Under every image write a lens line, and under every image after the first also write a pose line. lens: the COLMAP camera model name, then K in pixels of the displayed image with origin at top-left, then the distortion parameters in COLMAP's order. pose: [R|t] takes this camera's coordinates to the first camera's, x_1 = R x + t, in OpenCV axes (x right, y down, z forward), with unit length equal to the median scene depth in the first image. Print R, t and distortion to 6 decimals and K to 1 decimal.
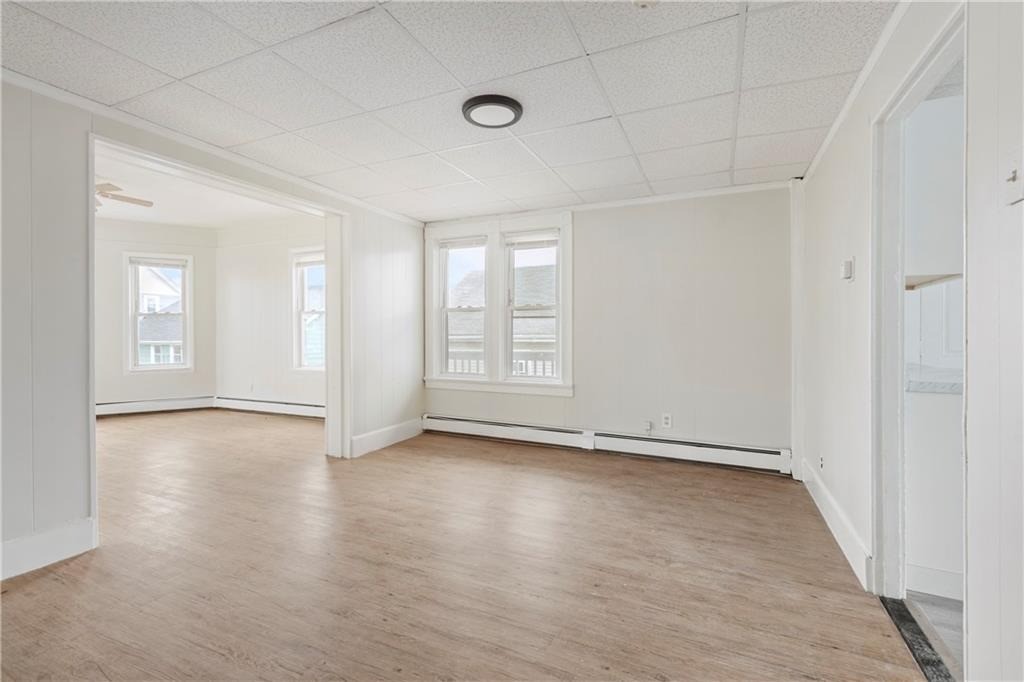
lens RADIAL K [[456.8, 0, 514.4], [0, 456.8, 339.0], [0, 0, 1]] dist [-0.000028, -0.000129]
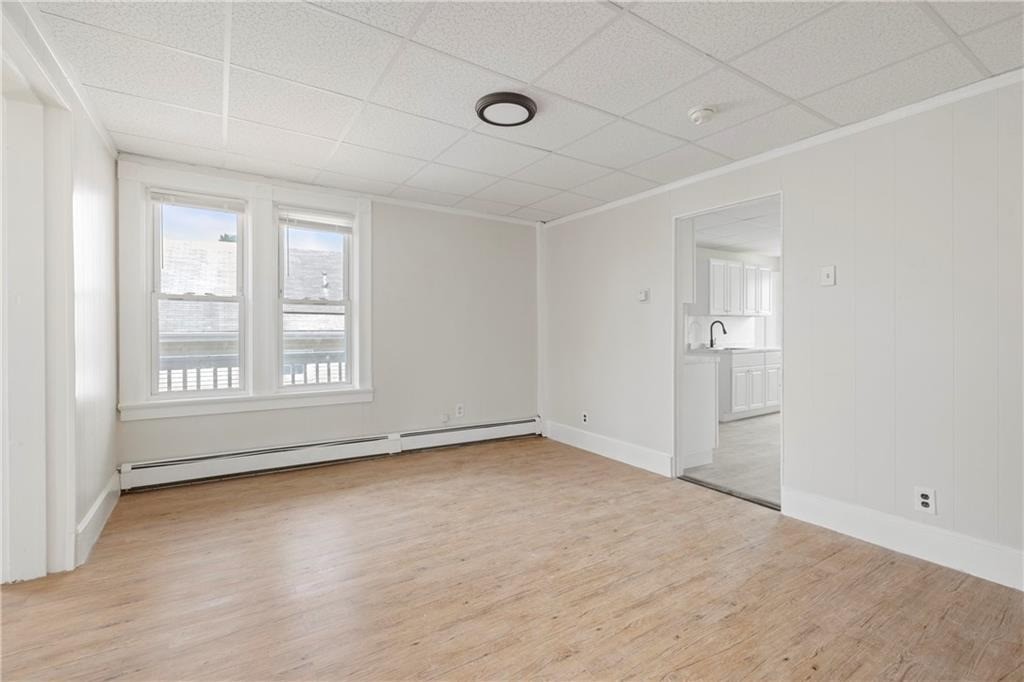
lens RADIAL K [[456.8, 0, 516.6], [0, 456.8, 334.0], [0, 0, 1]] dist [-0.000028, -0.000129]
pose [[0.532005, -0.003183, 0.846735, -0.602943], [0.008704, 0.999961, -0.001709, -0.006229], [-0.846697, 0.008279, 0.532012, 0.316198]]
